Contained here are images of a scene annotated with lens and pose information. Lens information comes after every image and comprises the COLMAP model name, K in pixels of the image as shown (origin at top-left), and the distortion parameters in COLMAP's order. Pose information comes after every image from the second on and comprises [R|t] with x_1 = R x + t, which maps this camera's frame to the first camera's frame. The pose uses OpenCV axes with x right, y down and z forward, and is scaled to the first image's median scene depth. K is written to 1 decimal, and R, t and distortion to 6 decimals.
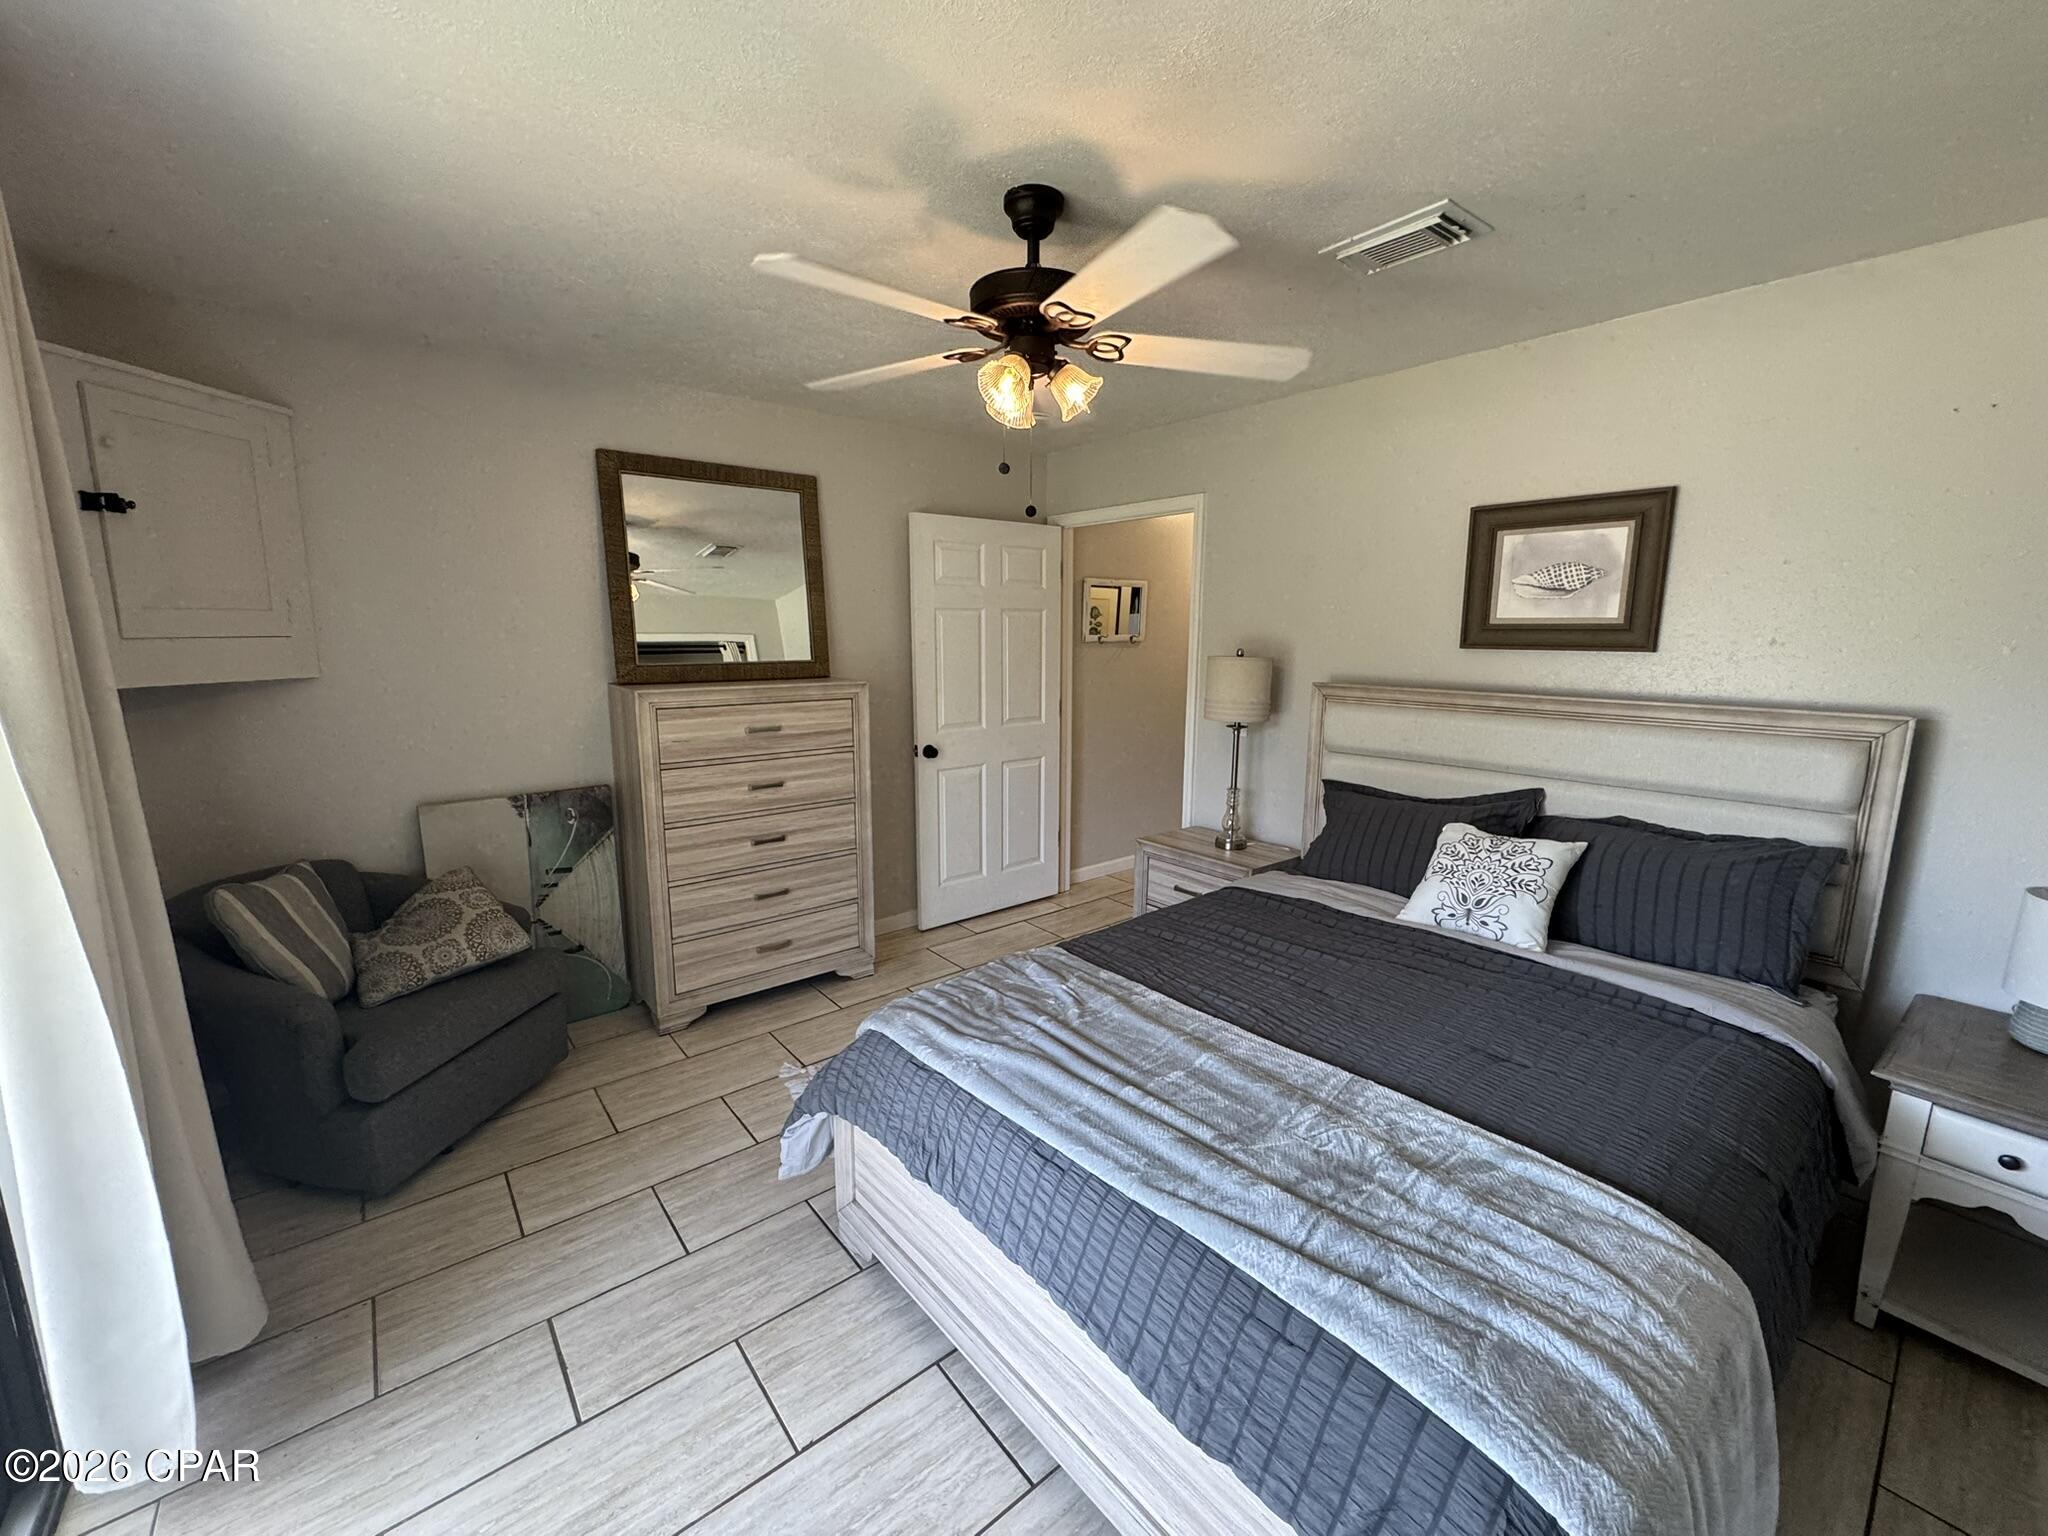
lens RADIAL K [[821.9, 0, 1016.4], [0, 821.9, 765.2], [0, 0, 1]] dist [-0.003126, 0.000554]
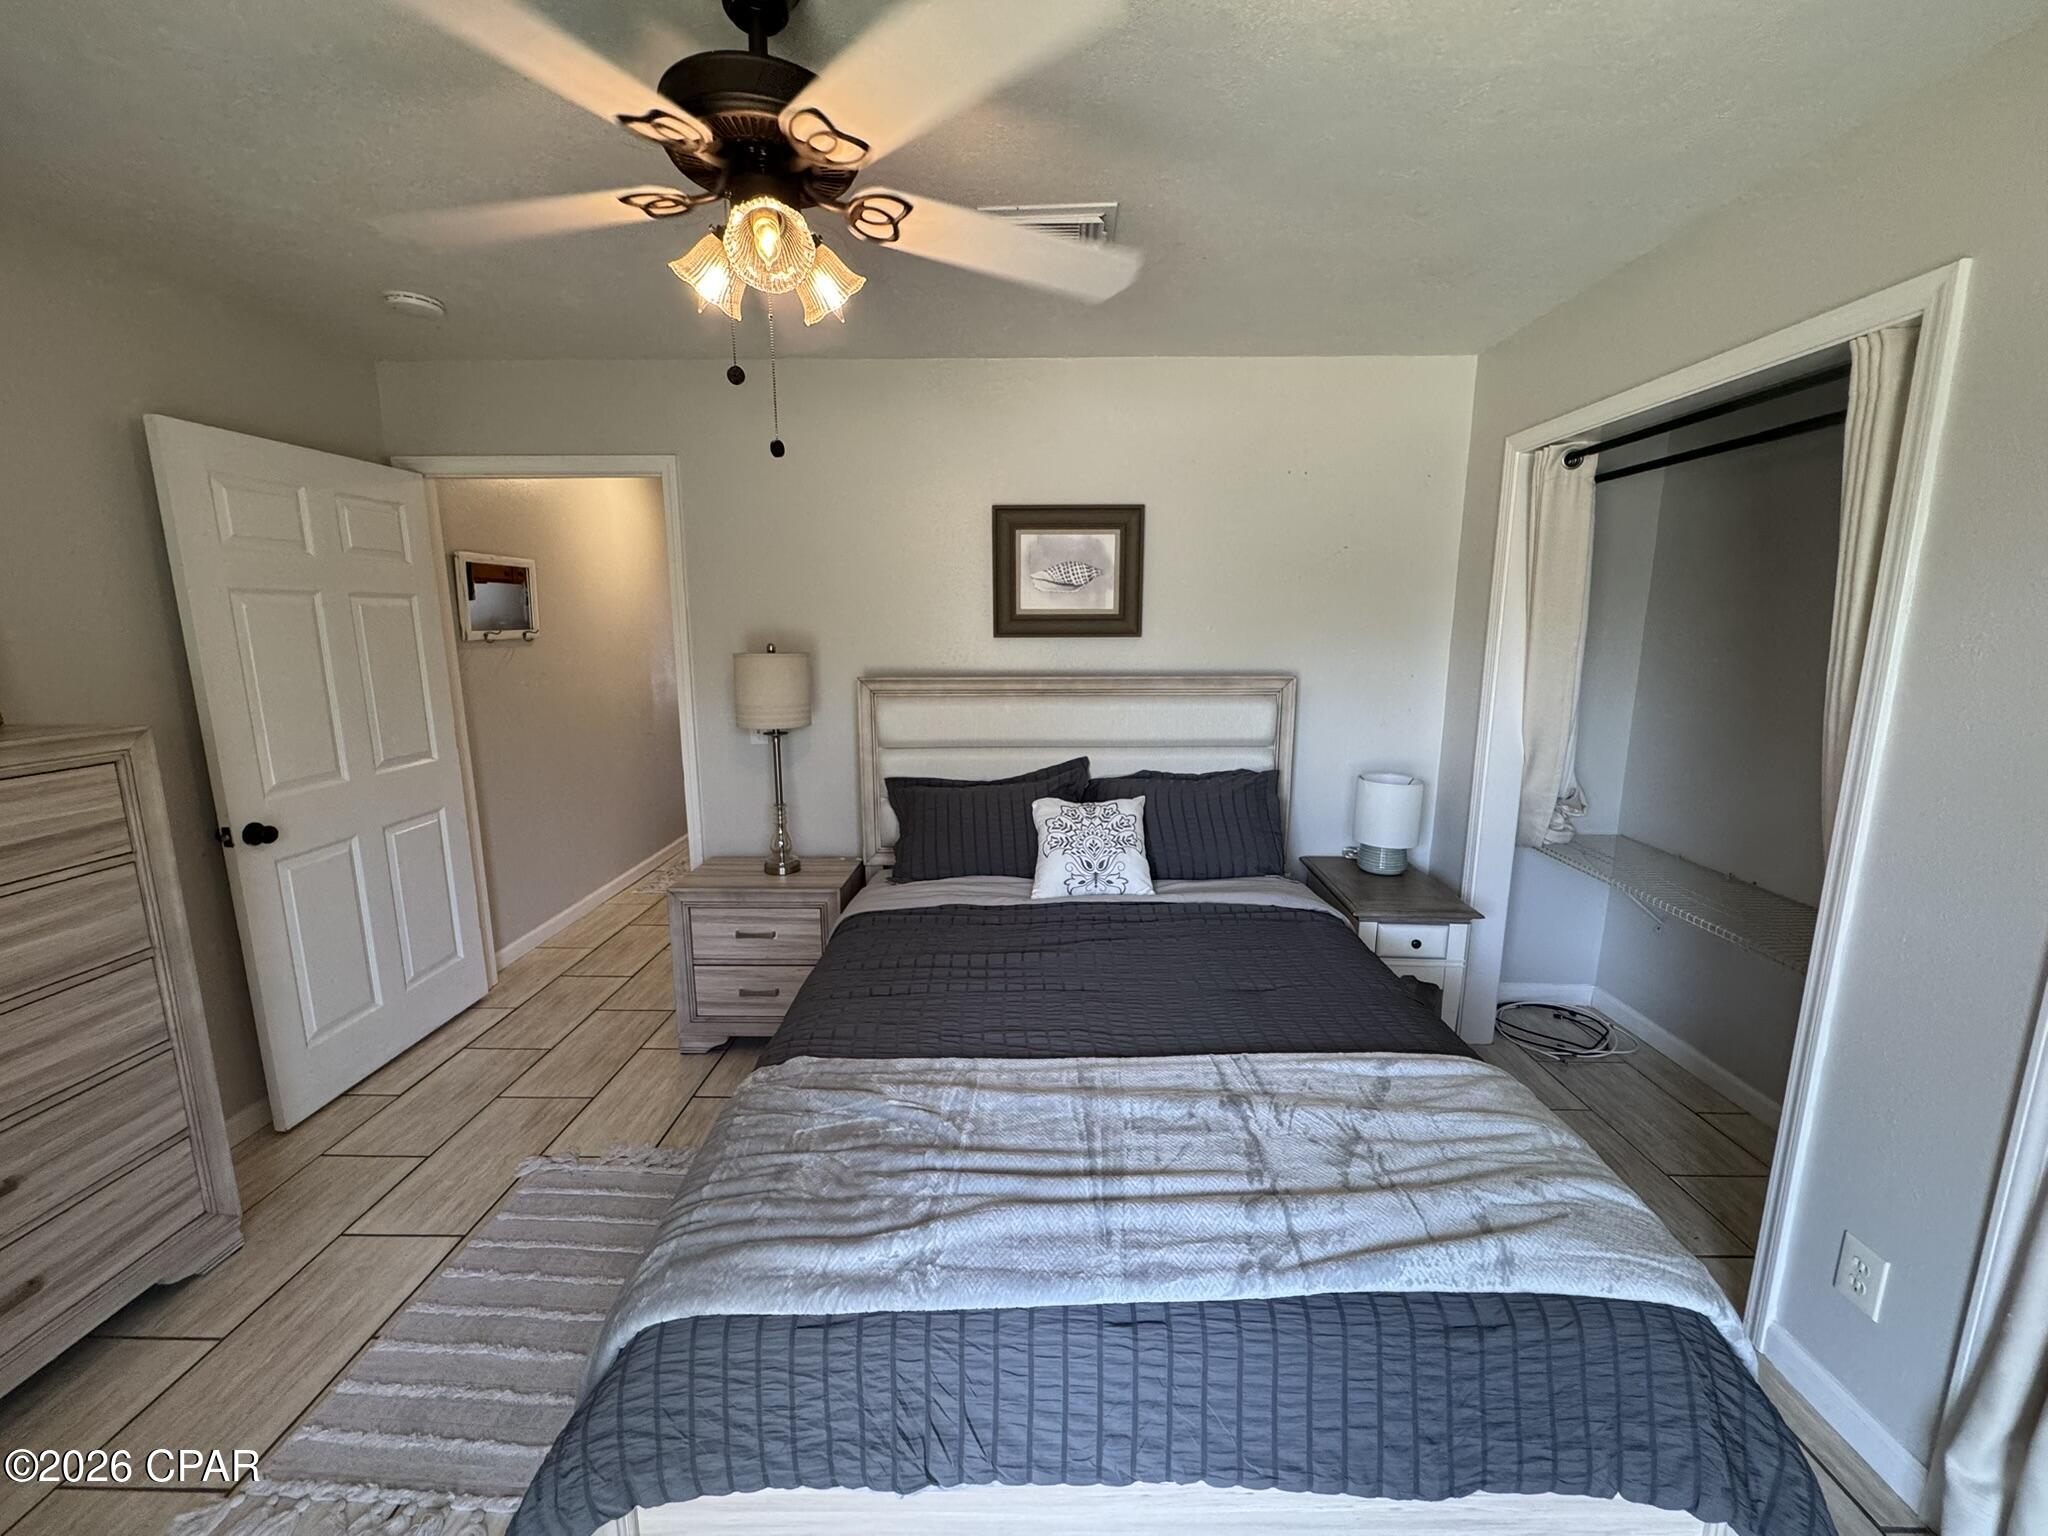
lens RADIAL K [[821.9, 0, 1022.9], [0, 821.9, 766.3], [0, 0, 1]] dist [-0.003126, 0.000554]
pose [[0.642332, -0.140061, 0.753520, -0.310275], [0.131544, 0.988718, 0.071645, -0.056222], [-0.755054, 0.053101, 0.653509, 0.327564]]
